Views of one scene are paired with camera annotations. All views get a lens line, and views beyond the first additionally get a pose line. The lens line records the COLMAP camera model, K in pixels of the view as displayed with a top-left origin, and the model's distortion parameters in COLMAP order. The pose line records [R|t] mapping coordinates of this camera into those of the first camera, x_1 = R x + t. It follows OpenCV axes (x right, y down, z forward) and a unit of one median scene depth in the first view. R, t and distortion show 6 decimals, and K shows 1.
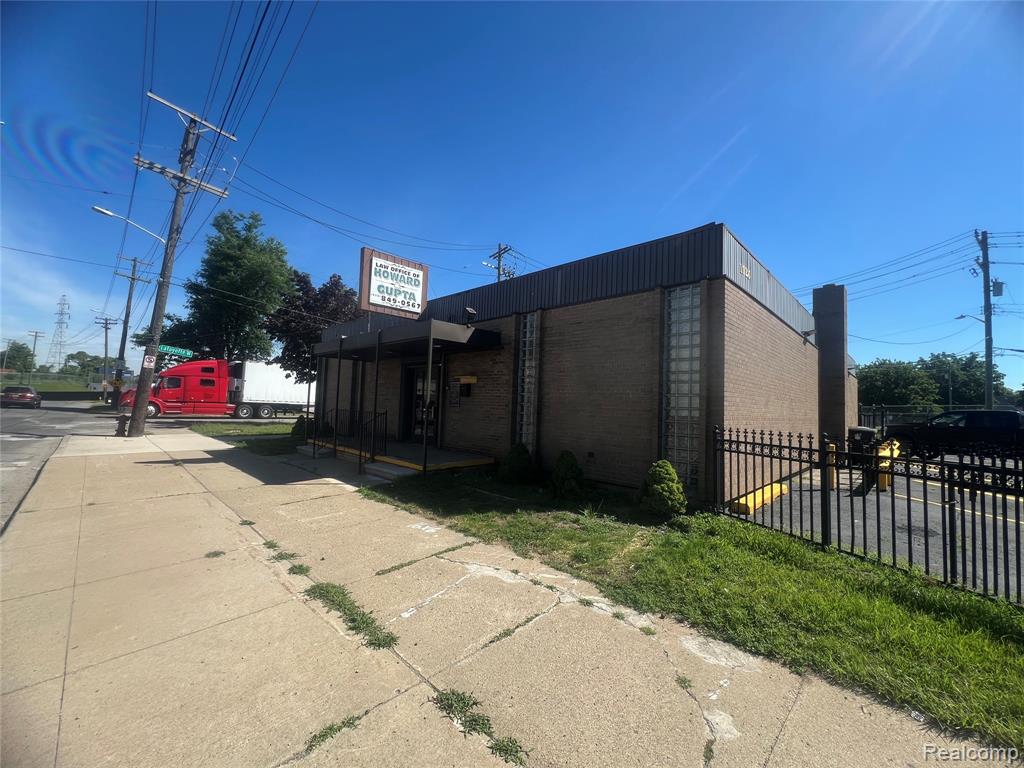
lens RADIAL K [[410.4, 0, 509.3], [0, 410.4, 382.3], [0, 0, 1]] dist [-0.002397, 0.000419]
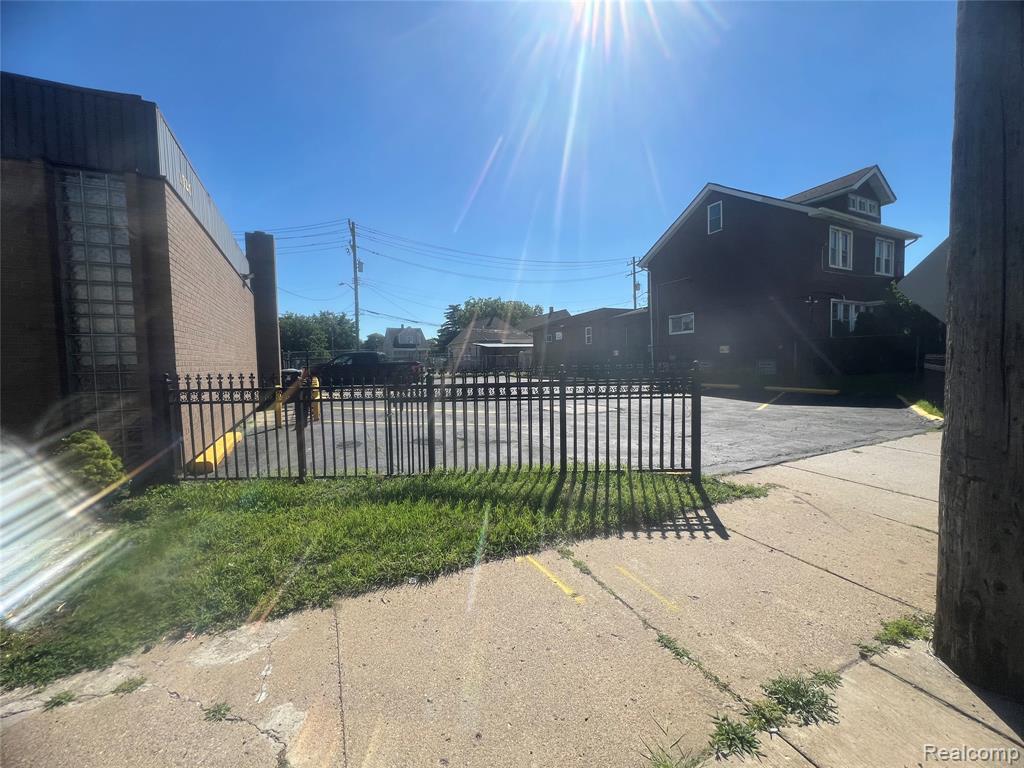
lens RADIAL K [[410.4, 0, 509.3], [0, 410.4, 382.3], [0, 0, 1]] dist [-0.002397, 0.000419]
pose [[0.331478, -0.093527, 0.938816, -0.007554], [-0.022053, 0.994034, 0.106814, 0.013415], [-0.943205, -0.056110, 0.327438, 0.070174]]
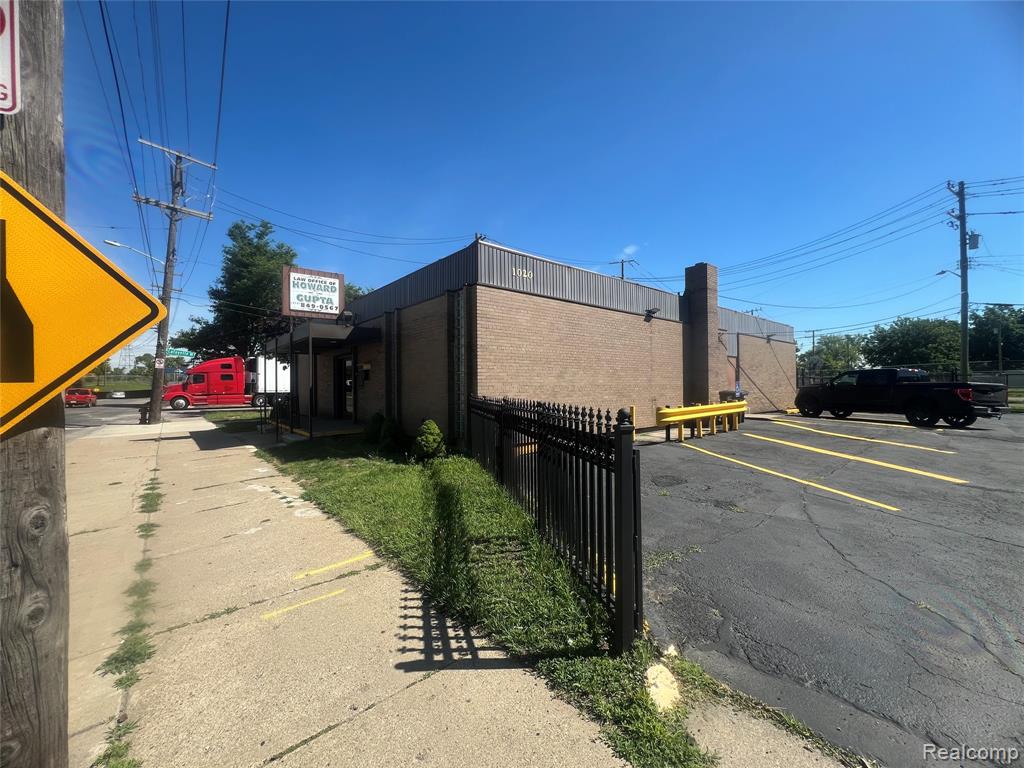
lens RADIAL K [[410.4, 0, 509.3], [0, 410.4, 382.3], [0, 0, 1]] dist [-0.002397, 0.000419]
pose [[0.994353, -0.046974, -0.095159, 0.425624], [0.051626, 0.997559, 0.047028, 0.004844], [0.092717, -0.051675, 0.994351, -0.198132]]
